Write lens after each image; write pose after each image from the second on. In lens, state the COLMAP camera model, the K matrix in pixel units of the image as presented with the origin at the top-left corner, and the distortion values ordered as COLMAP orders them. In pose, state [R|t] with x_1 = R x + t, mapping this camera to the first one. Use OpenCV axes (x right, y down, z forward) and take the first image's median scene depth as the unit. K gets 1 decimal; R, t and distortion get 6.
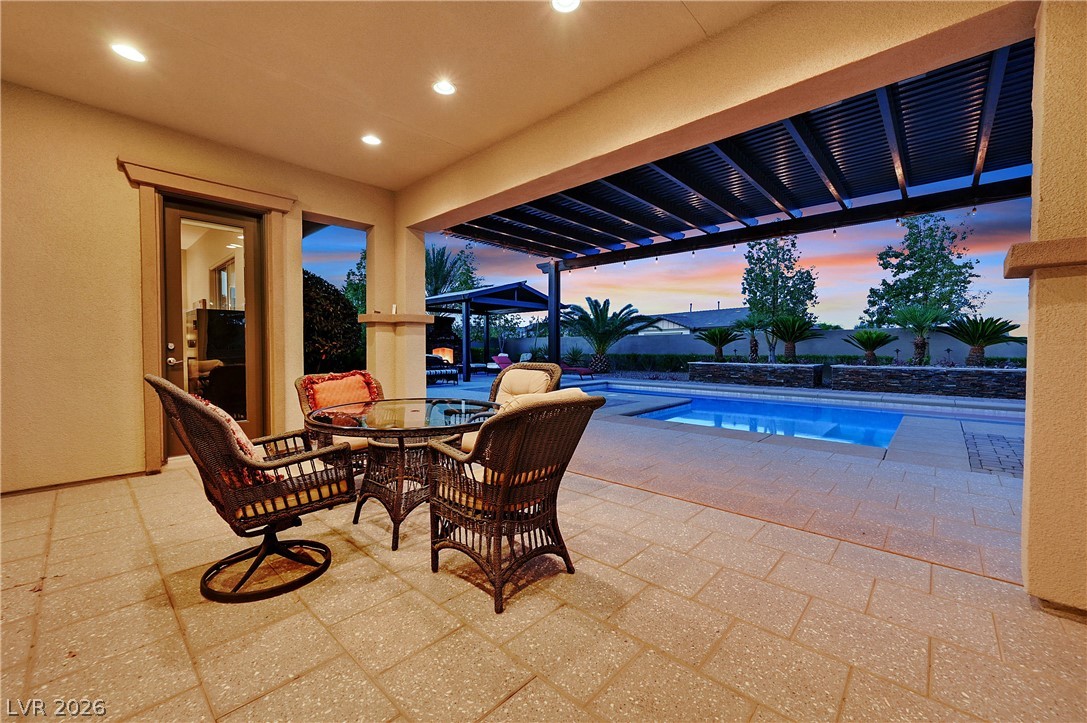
lens RADIAL K [[430.9, 0, 544.6], [0, 430.9, 360.1], [0, 0, 1]] dist [0.002296, 0.000400]
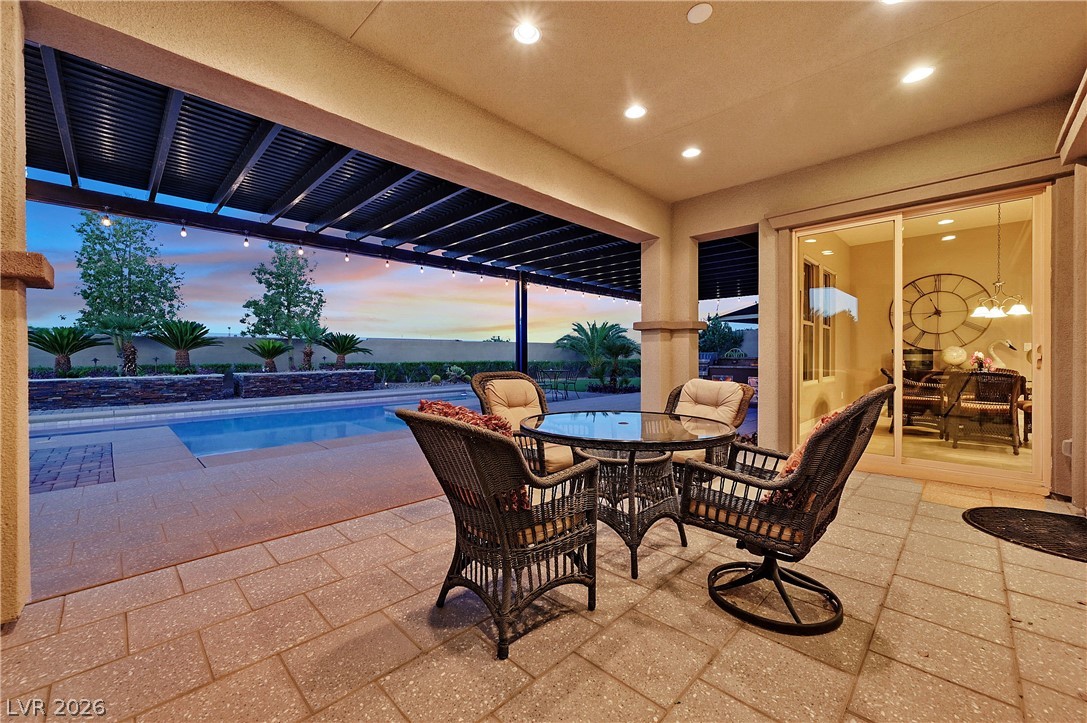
lens RADIAL K [[430.9, 0, 544.8], [0, 430.9, 358.5], [0, 0, 1]] dist [0.002296, 0.000400]
pose [[0.032183, -0.006507, 0.999461, -0.322517], [0.030354, 0.999524, 0.005530, -0.007829], [-0.999021, 0.030160, 0.032366, 0.295840]]
